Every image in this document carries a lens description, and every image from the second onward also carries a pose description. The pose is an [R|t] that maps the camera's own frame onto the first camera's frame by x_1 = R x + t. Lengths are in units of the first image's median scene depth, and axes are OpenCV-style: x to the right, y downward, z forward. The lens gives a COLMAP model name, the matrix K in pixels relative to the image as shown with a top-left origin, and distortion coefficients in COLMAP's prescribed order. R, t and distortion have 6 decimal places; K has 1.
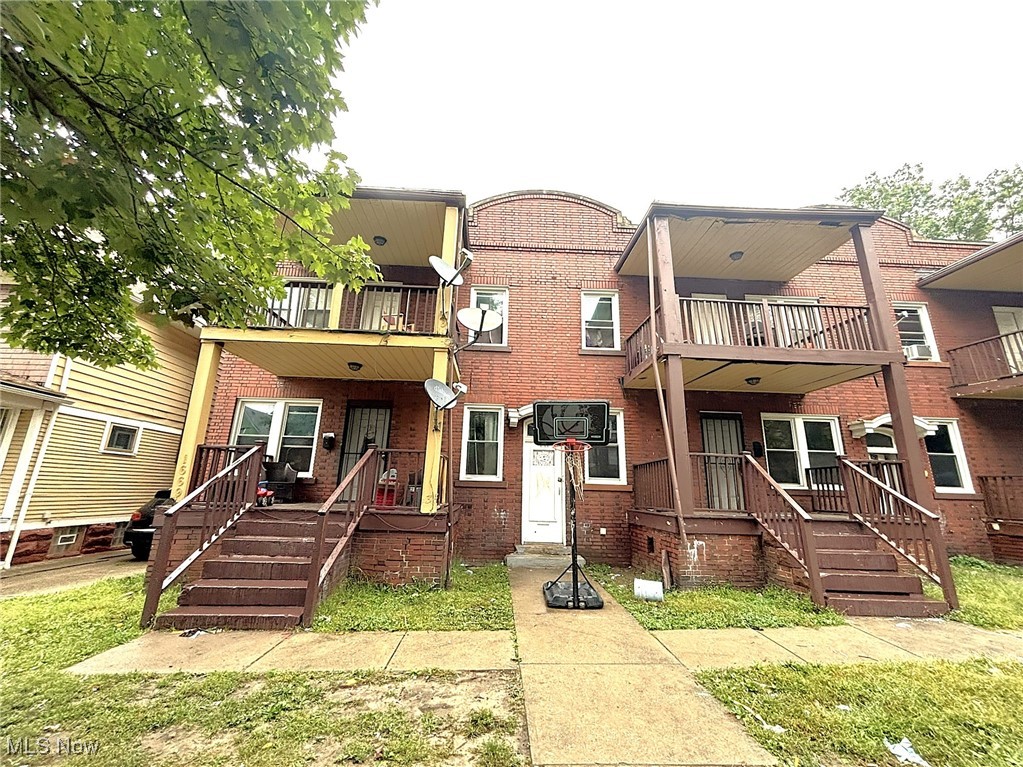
lens RADIAL K [[416.0, 0, 359.9], [0, 416.0, 309.0], [0, 0, 1]] dist [-0.000979, -0.000843]
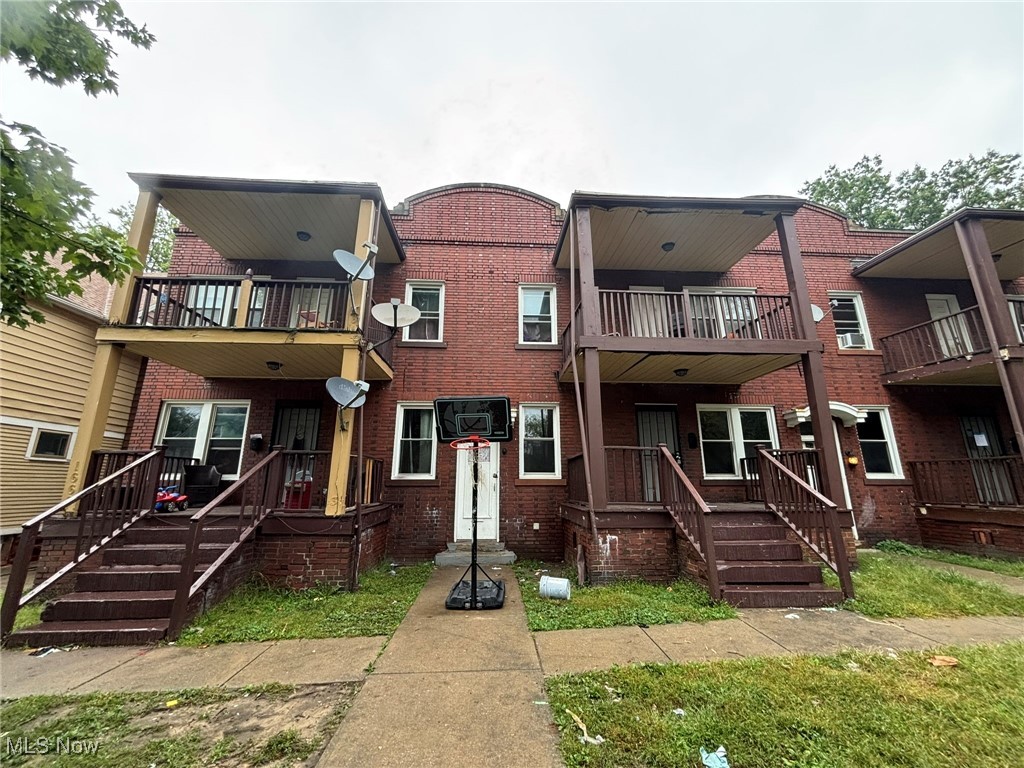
lens RADIAL K [[416.5, 0, 360.3], [0, 416.5, 309.5], [0, 0, 1]] dist [-0.000979, -0.000843]
pose [[0.999552, -0.015783, 0.025421, 0.174105], [0.015617, 0.999856, 0.006715, 0.003832], [-0.025524, -0.006315, 0.999654, 0.024776]]
